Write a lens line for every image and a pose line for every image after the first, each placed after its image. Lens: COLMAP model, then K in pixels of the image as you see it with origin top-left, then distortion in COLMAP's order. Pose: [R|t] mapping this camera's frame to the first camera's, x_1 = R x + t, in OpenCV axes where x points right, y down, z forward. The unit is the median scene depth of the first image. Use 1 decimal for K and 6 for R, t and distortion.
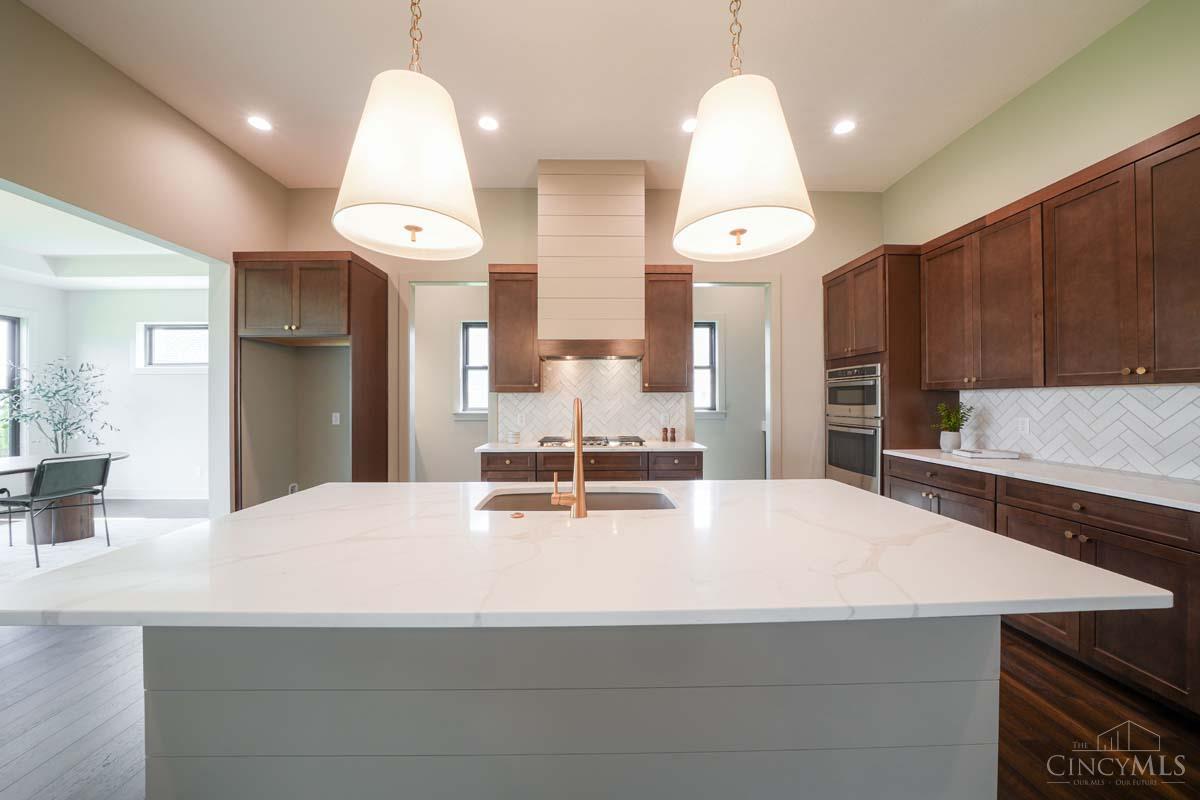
lens RADIAL K [[421.4, 0, 592.0], [0, 421.4, 397.7], [0, 0, 1]] dist [-0.021418, 0.001833]
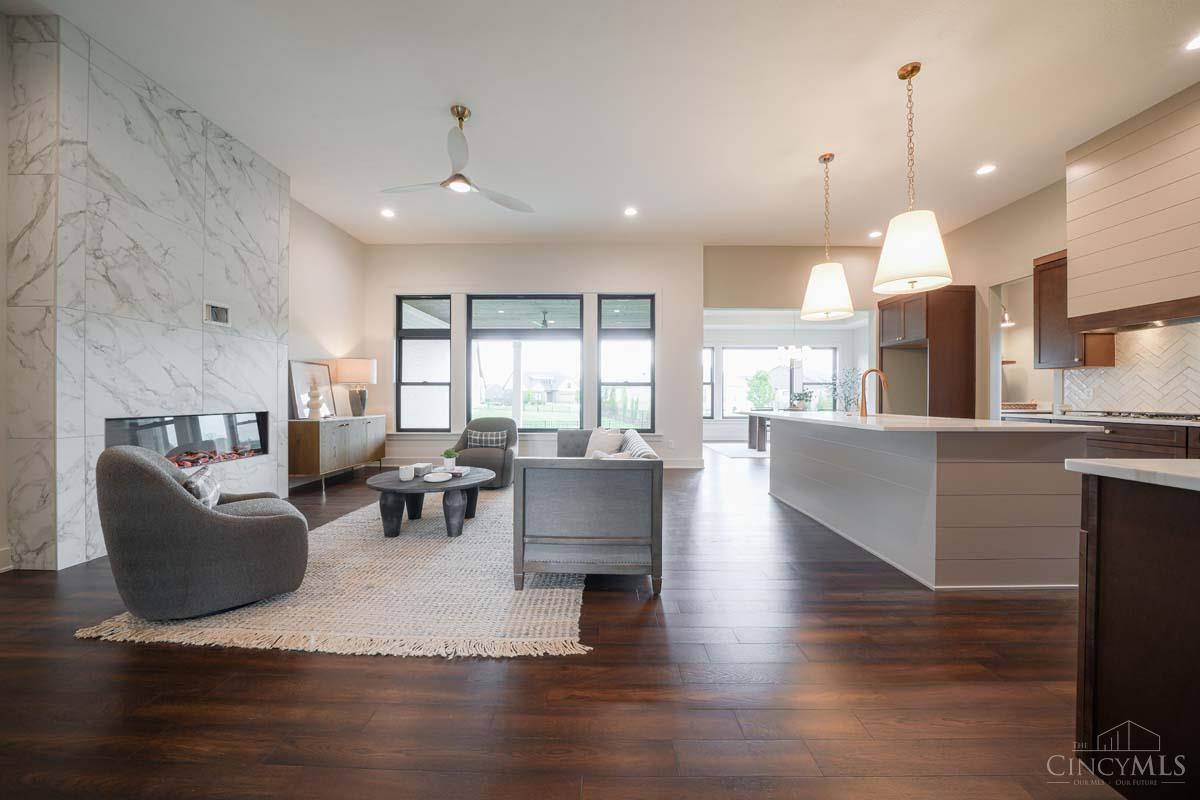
lens RADIAL K [[421.4, 0, 597.7], [0, 421.4, 398.7], [0, 0, 1]] dist [-0.021418, 0.001833]
pose [[-0.020653, 0.005370, -0.999772, 0.920148], [0.000101, 0.999986, 0.005370, 0.061651], [0.999787, 0.000010, -0.020653, -0.184613]]
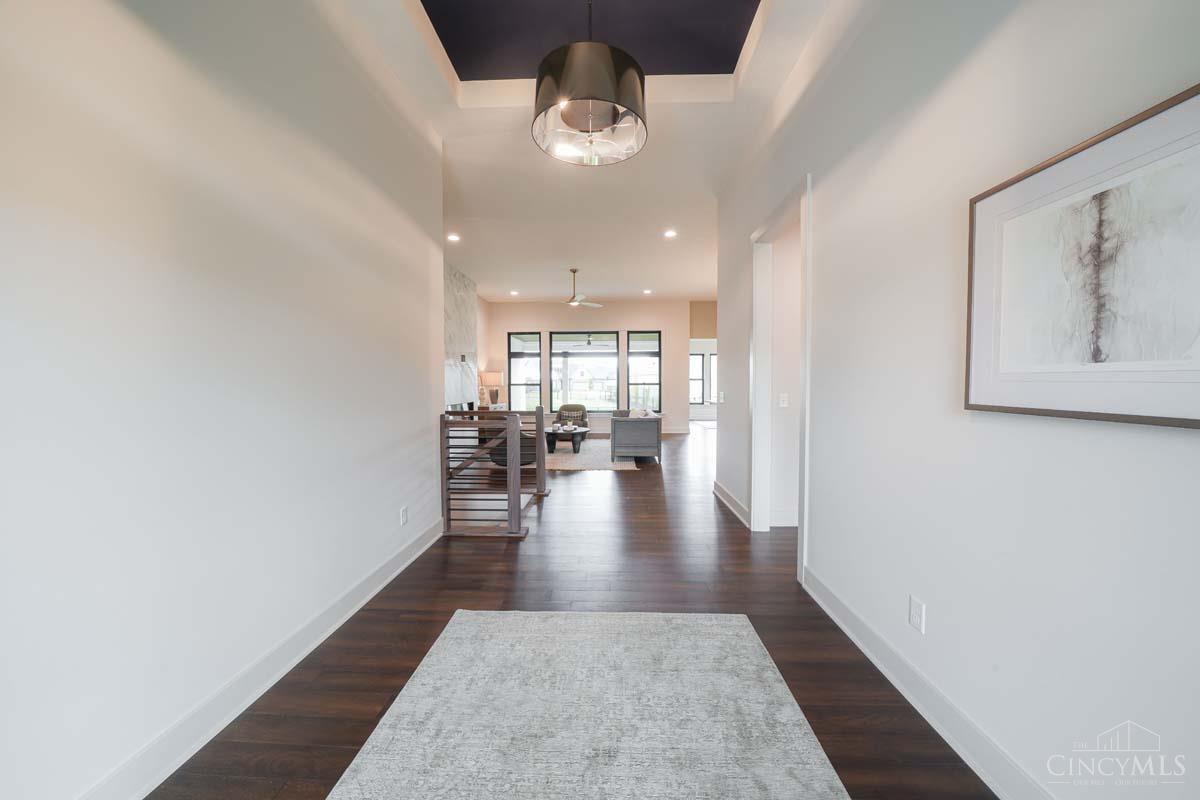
lens RADIAL K [[421.4, 0, 600.9], [0, 421.4, 393.4], [0, 0, 1]] dist [-0.021418, 0.001833]
pose [[-0.037665, 0.023668, -0.999010, 2.865477], [0.007356, 0.999699, 0.023407, -0.028953], [0.999263, -0.006468, -0.037828, -0.360977]]
